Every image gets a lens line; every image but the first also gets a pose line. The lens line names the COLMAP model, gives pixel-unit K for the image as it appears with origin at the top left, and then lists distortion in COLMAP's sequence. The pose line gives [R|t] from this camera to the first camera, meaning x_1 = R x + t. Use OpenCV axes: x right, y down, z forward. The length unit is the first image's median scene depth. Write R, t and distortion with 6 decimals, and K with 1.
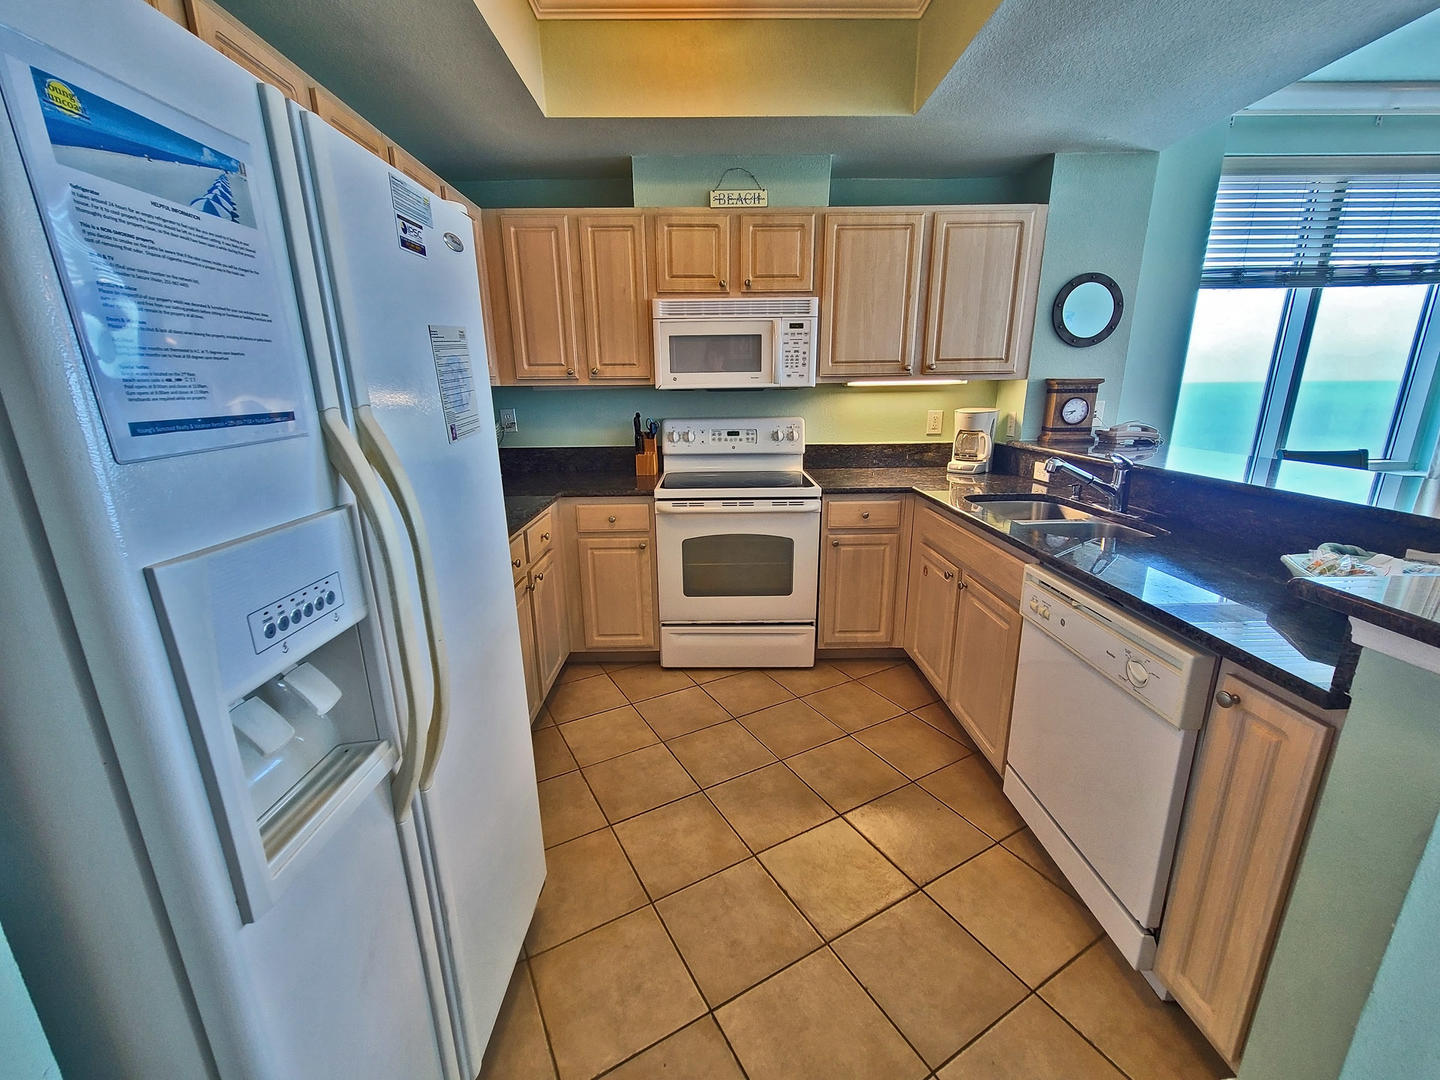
lens RADIAL K [[583.4, 0, 716.4], [0, 583.4, 540.5], [0, 0, 1]] dist [0.001989, -0.000071]
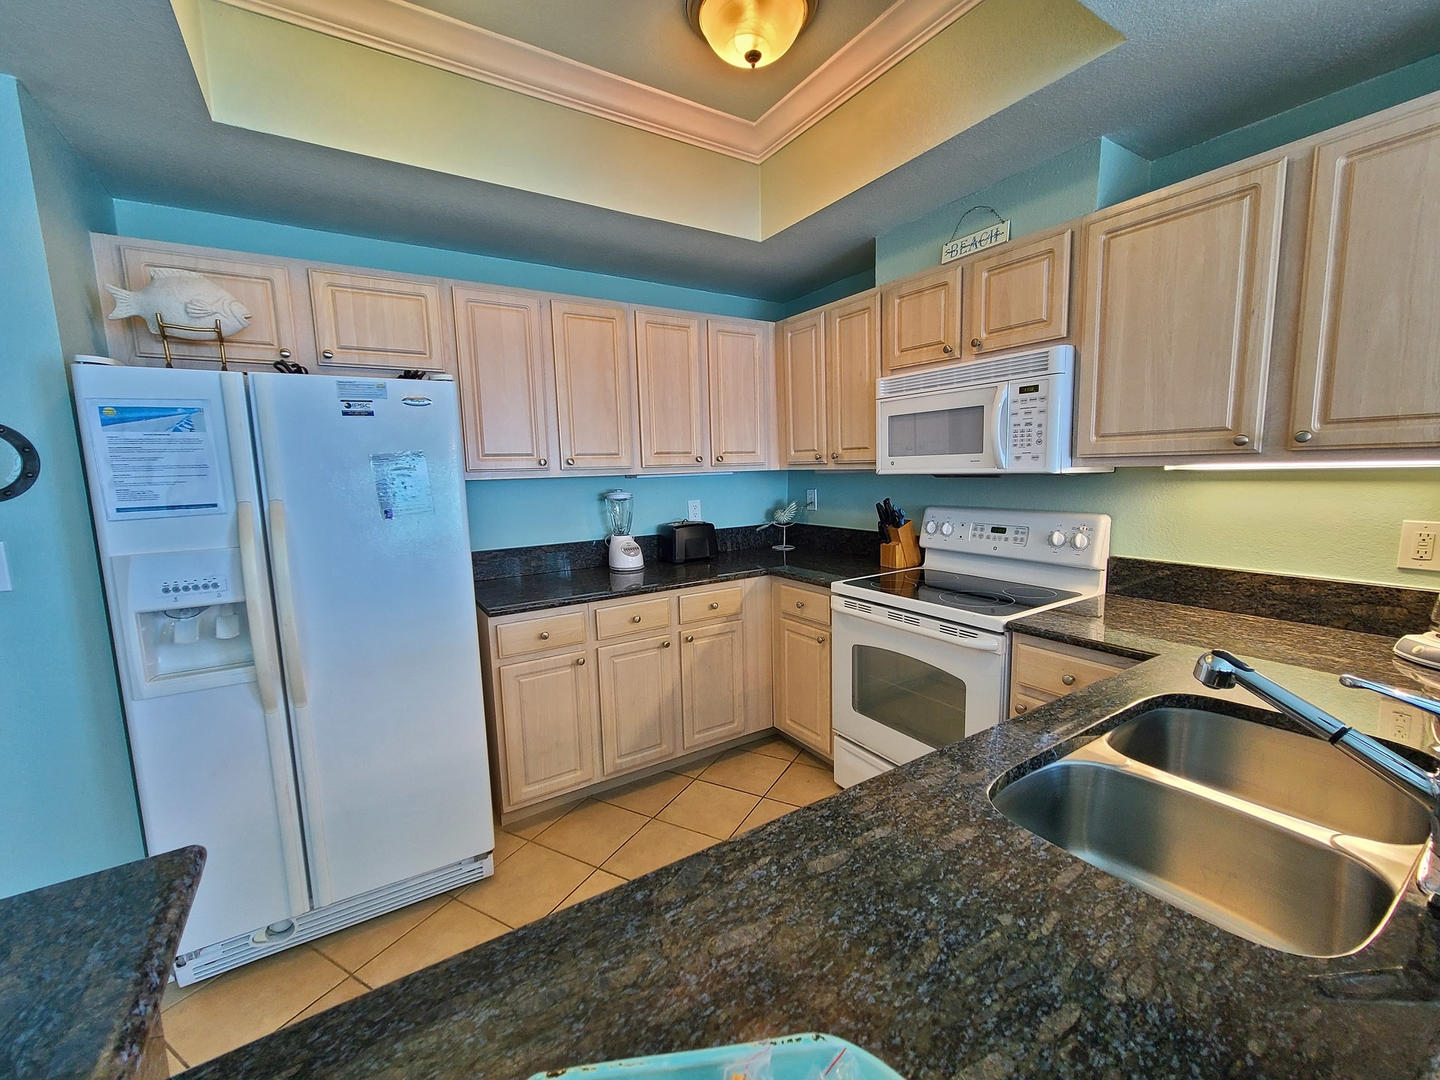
lens RADIAL K [[583.4, 0, 716.4], [0, 583.4, 540.5], [0, 0, 1]] dist [0.001989, -0.000071]
pose [[0.530083, 0.105321, -0.841379, 0.551188], [-0.198497, 0.980099, -0.002371, -0.110816], [0.824385, 0.168268, 0.540440, 0.334895]]
